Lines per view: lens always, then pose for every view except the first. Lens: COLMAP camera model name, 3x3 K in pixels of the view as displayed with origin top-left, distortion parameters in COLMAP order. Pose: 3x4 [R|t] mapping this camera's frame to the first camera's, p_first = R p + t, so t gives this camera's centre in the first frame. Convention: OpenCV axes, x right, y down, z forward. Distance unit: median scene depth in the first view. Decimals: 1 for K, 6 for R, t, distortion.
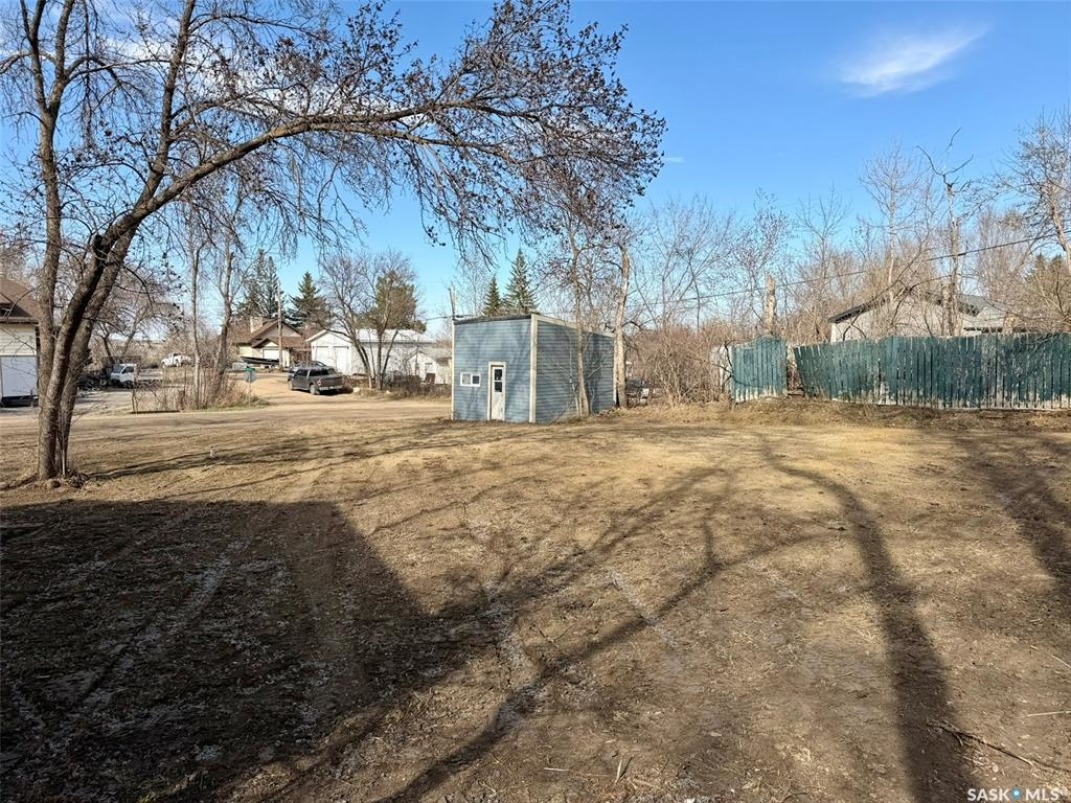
lens RADIAL K [[749.3, 0, 539.5], [0, 749.3, 390.7], [0, 0, 1]] dist [0.086800, -0.138239]
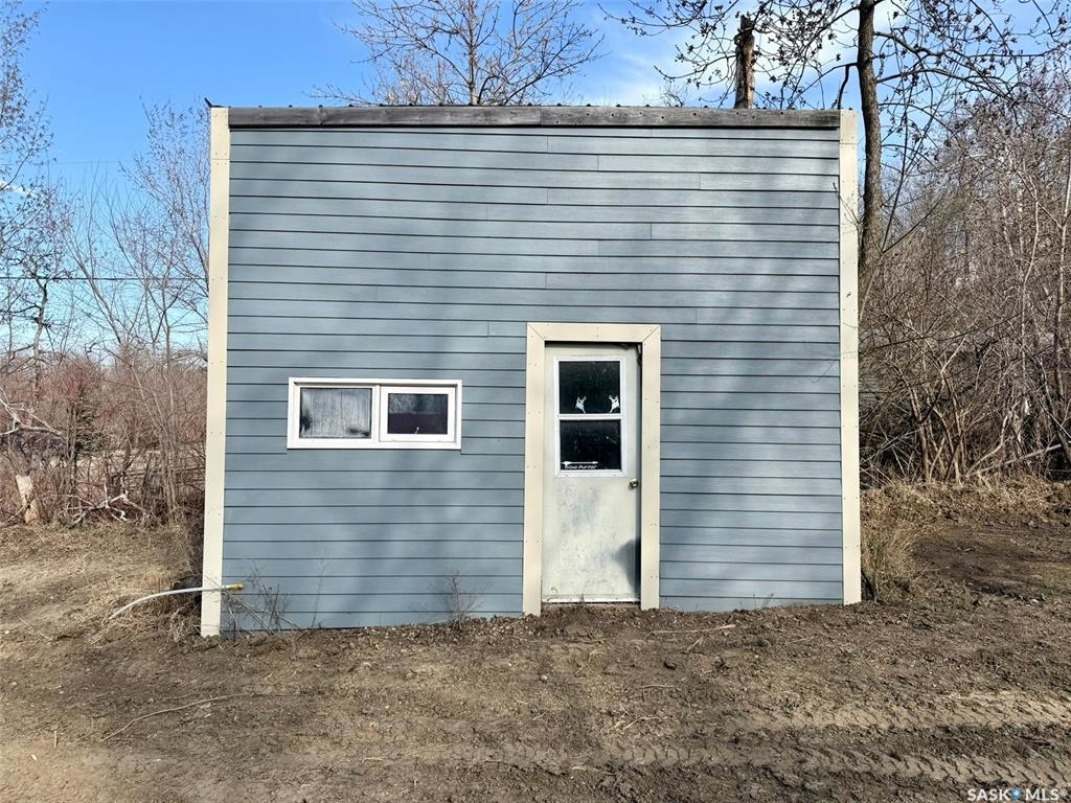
lens RADIAL K [[757.2, 0, 533.8], [0, 757.2, 396.0], [0, 0, 1]] dist [0.092659, -0.160943]
pose [[0.638589, 0.019849, 0.769292, -0.224533], [0.026794, 0.998488, -0.048005, -0.008998], [-0.769081, 0.051268, 0.637092, 0.864838]]
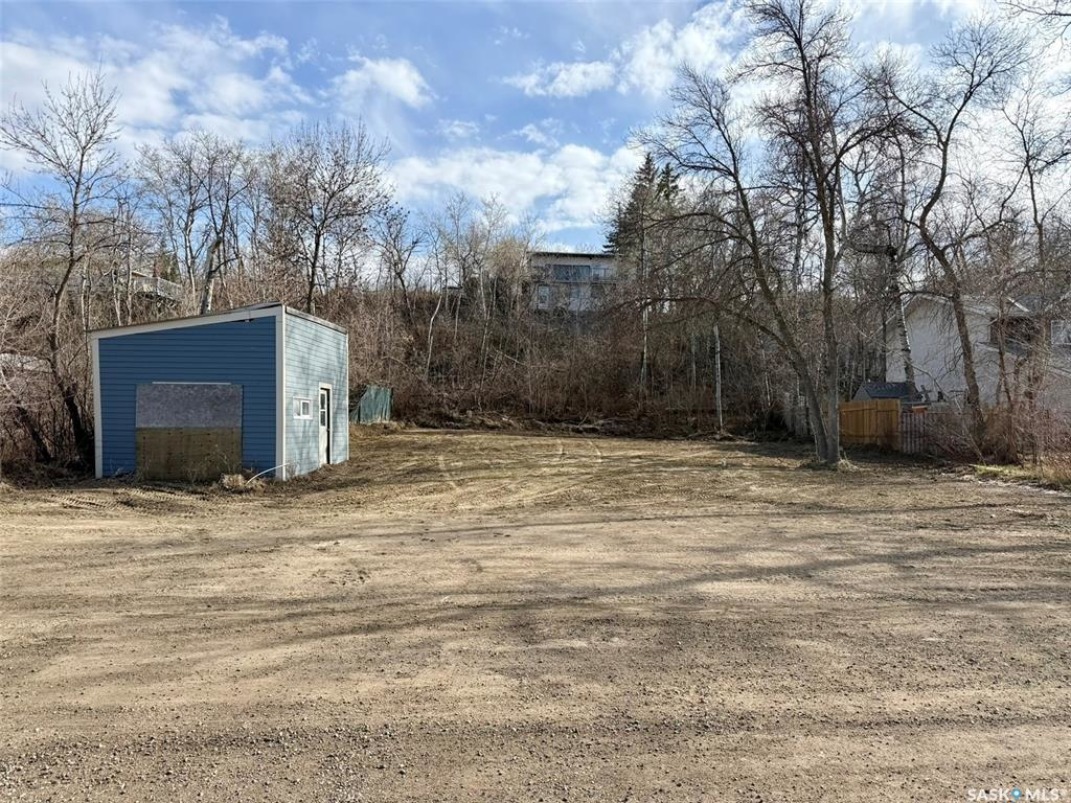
lens RADIAL K [[765.9, 0, 531.2], [0, 765.9, 403.2], [0, 0, 1]] dist [0.045539, -0.056995]
pose [[-0.712344, 0.022001, 0.701486, -0.693449], [0.033189, 0.999446, 0.002357, -0.014636], [-0.701045, 0.024961, -0.712680, 1.357980]]
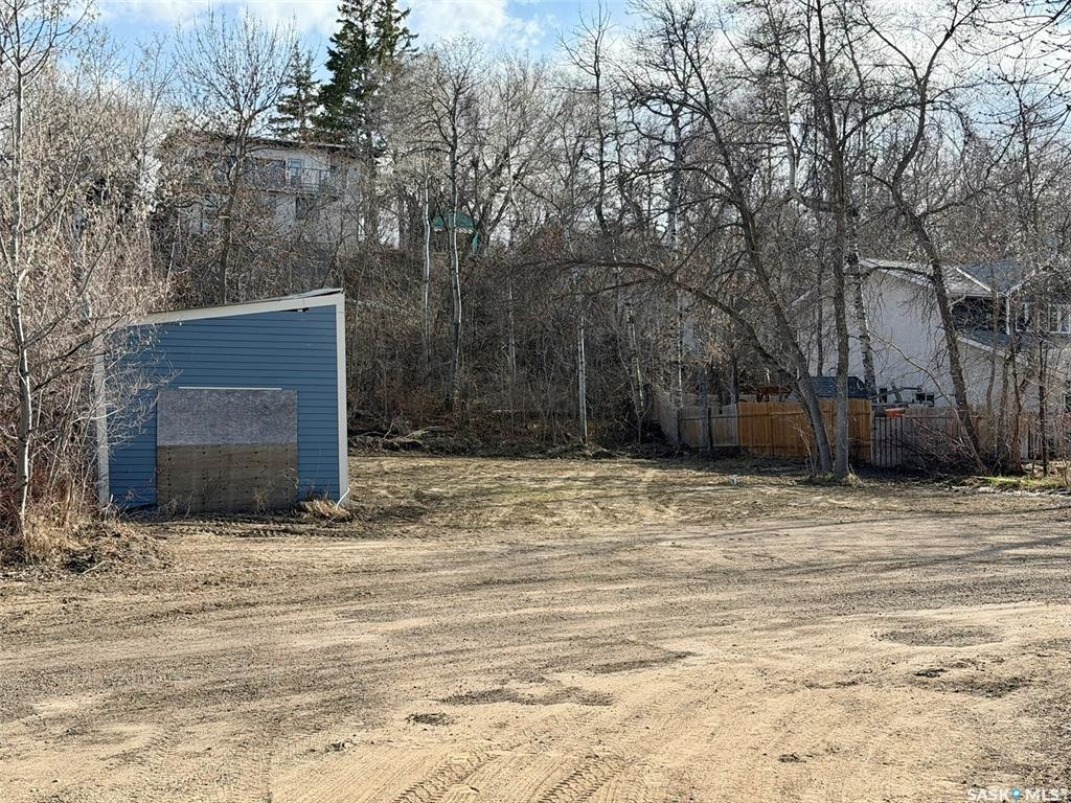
lens RADIAL K [[1543.2, 0, 535.5], [0, 1543.2, 401.5], [0, 0, 1]] dist [0.014251, 0.032013]
pose [[-0.924009, 0.021413, 0.381771, -0.617771], [0.031256, 0.999319, 0.019600, -0.042994], [-0.381092, 0.030043, -0.924049, 1.937185]]
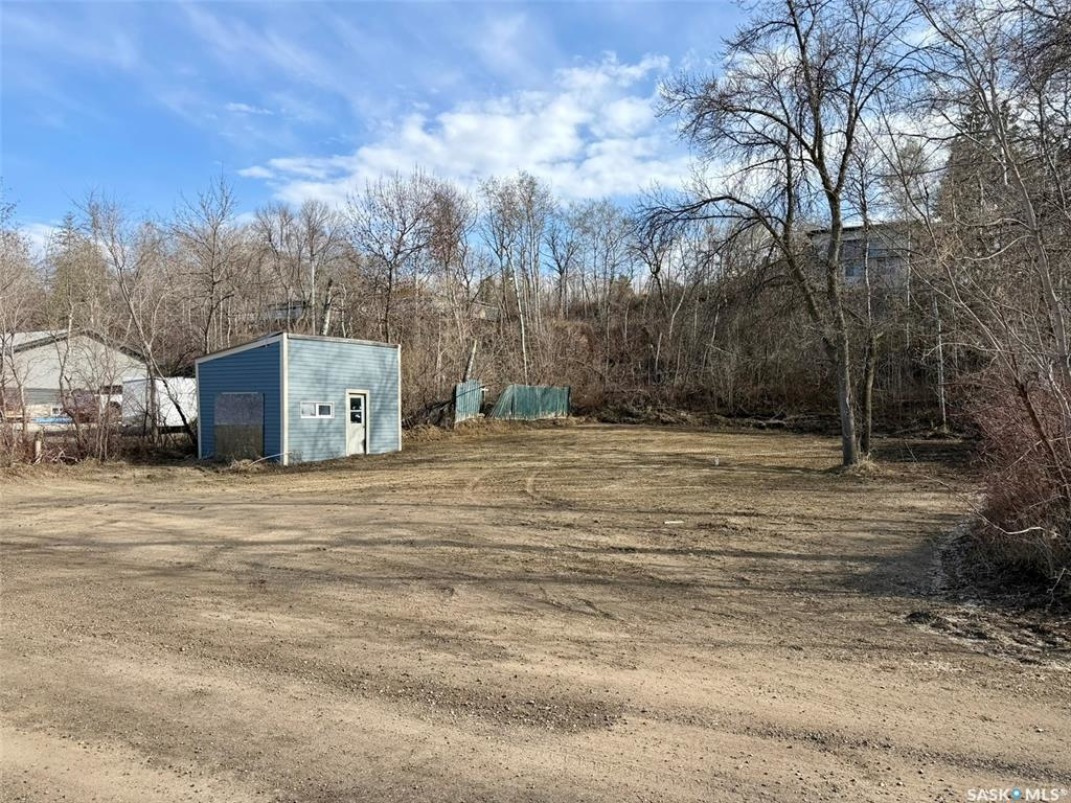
lens RADIAL K [[749.3, 0, 539.5], [0, 749.3, 390.7], [0, 0, 1]] dist [0.086800, -0.138239]
pose [[-0.263148, 0.037702, 0.964019, -0.961409], [0.046634, 0.998565, -0.026324, -0.003245], [-0.963628, 0.038029, -0.264528, 1.010536]]
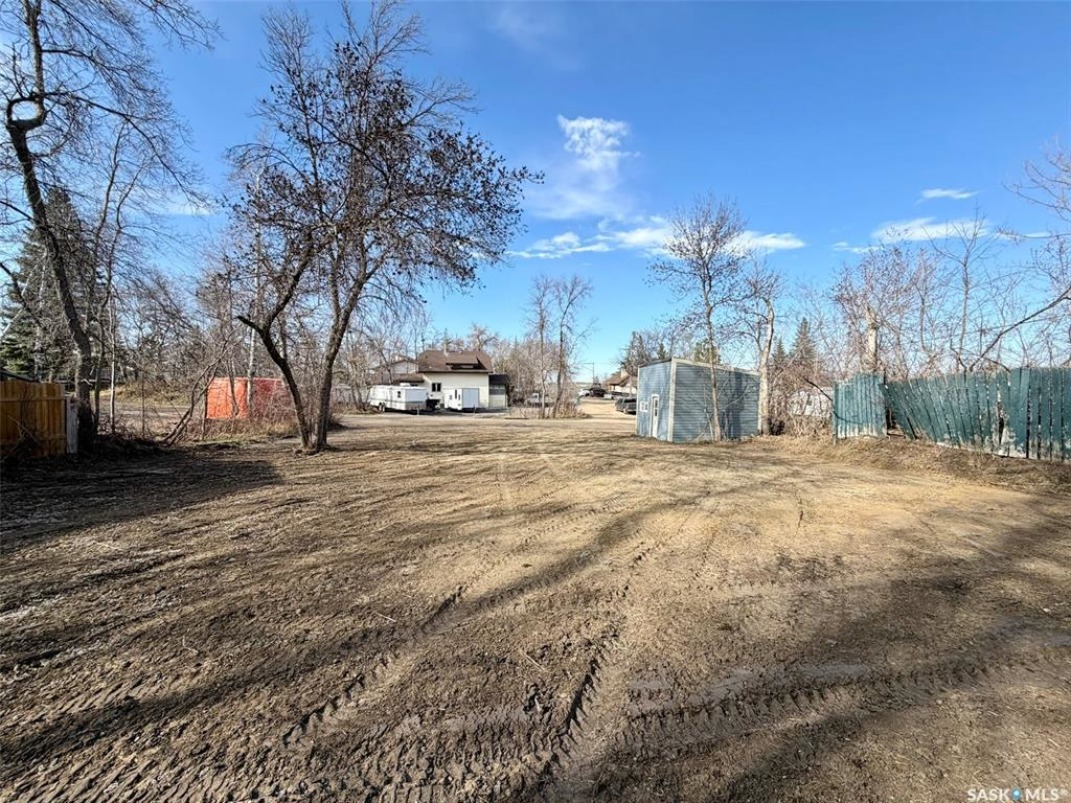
lens RADIAL K [[428.8, 0, 535.7], [0, 428.8, 399.0], [0, 0, 1]] dist [-0.008887, 0.000204]
pose [[0.793741, 0.025800, -0.607709, 0.236184], [-0.044730, 0.998871, -0.016017, -0.008100], [0.606610, 0.039896, 0.793998, 0.255016]]
